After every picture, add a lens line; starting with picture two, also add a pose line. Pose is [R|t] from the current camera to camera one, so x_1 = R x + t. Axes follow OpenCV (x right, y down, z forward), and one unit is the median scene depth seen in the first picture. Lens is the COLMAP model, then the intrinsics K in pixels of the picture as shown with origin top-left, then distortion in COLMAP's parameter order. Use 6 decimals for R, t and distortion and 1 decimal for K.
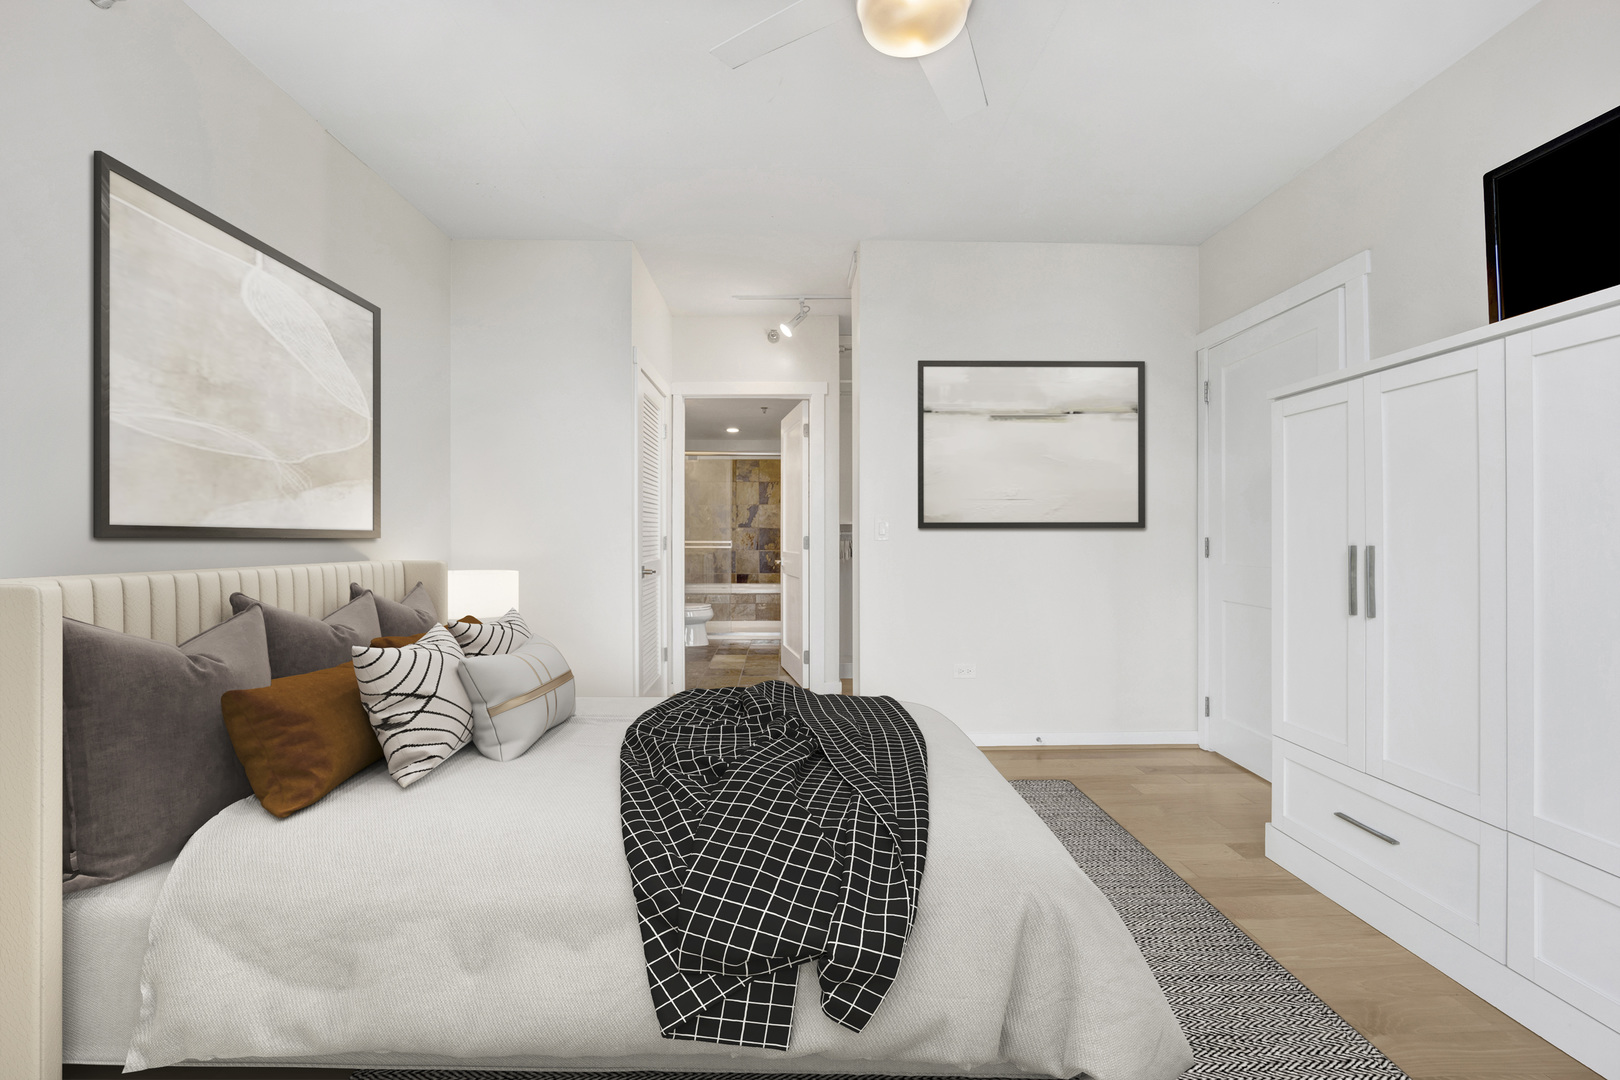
lens RADIAL K [[695.8, 0, 814.2], [0, 695.8, 549.9], [0, 0, 1]] dist [-0.000654, -0.000270]
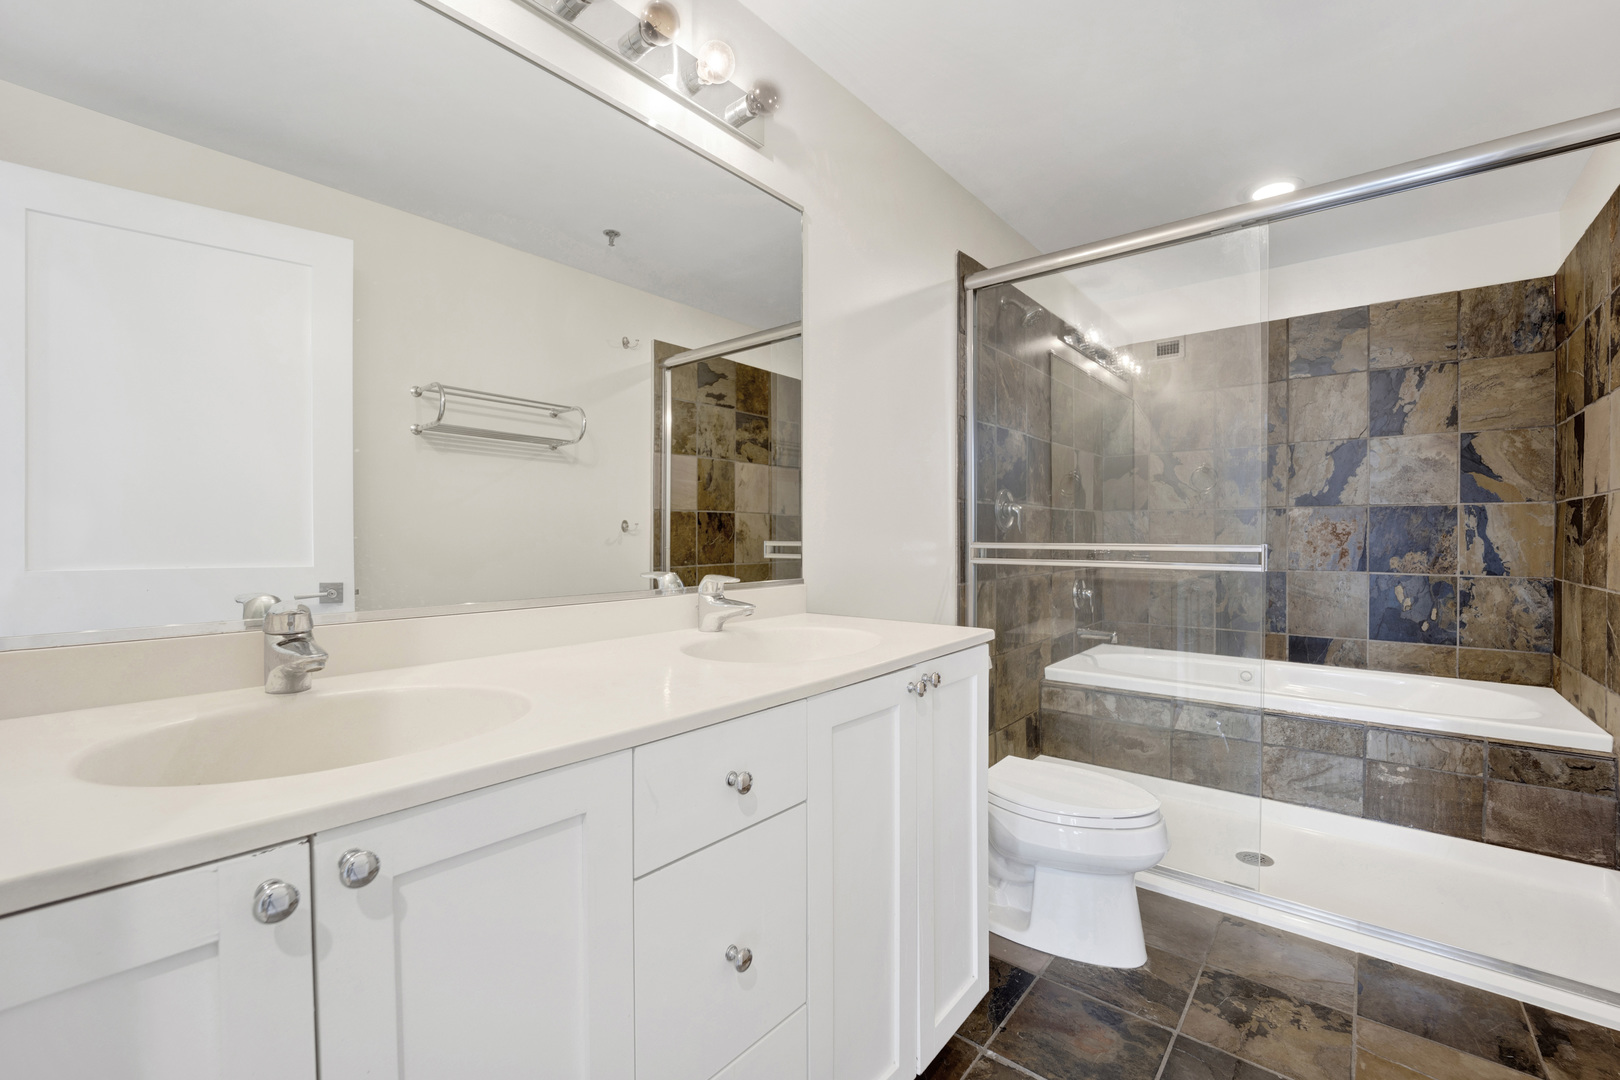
lens RADIAL K [[695.8, 0, 814.2], [0, 695.8, 549.9], [0, 0, 1]] dist [-0.000654, -0.000270]
pose [[0.753102, 0.002646, -0.657898, -0.060035], [-0.005867, 0.999979, -0.002694, -0.007880], [0.657878, 0.005889, 0.753102, 0.569360]]
